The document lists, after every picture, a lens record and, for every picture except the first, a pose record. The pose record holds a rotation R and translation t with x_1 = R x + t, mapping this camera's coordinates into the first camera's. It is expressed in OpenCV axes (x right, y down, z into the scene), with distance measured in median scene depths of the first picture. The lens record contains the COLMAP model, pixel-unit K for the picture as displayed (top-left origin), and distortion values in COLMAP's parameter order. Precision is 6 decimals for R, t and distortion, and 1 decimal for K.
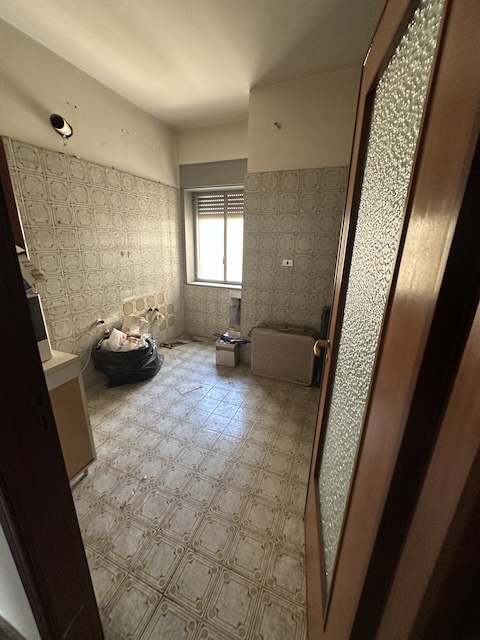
lens RADIAL K [[255.7, 0, 239.0], [0, 255.7, 318.5], [0, 0, 1]] dist [-0.001174, -0.000139]
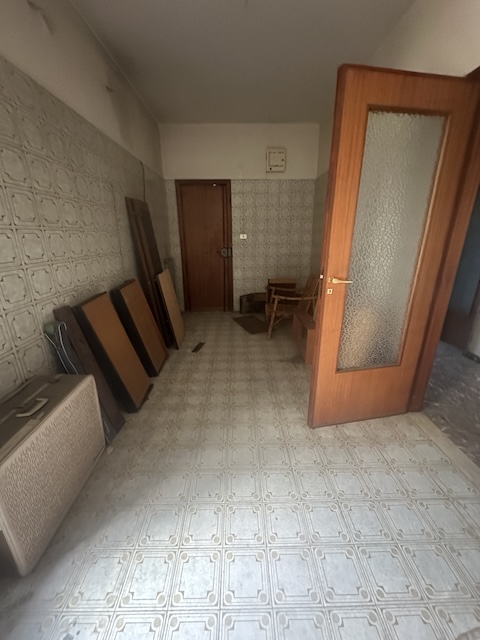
lens RADIAL K [[255.7, 0, 240.5], [0, 255.7, 318.4], [0, 0, 1]] dist [-0.001174, -0.000139]
pose [[-0.401519, -0.296777, 0.866433, -0.412572], [0.267081, 0.866978, 0.420733, -0.248815], [-0.876042, 0.400341, -0.268844, 1.095674]]
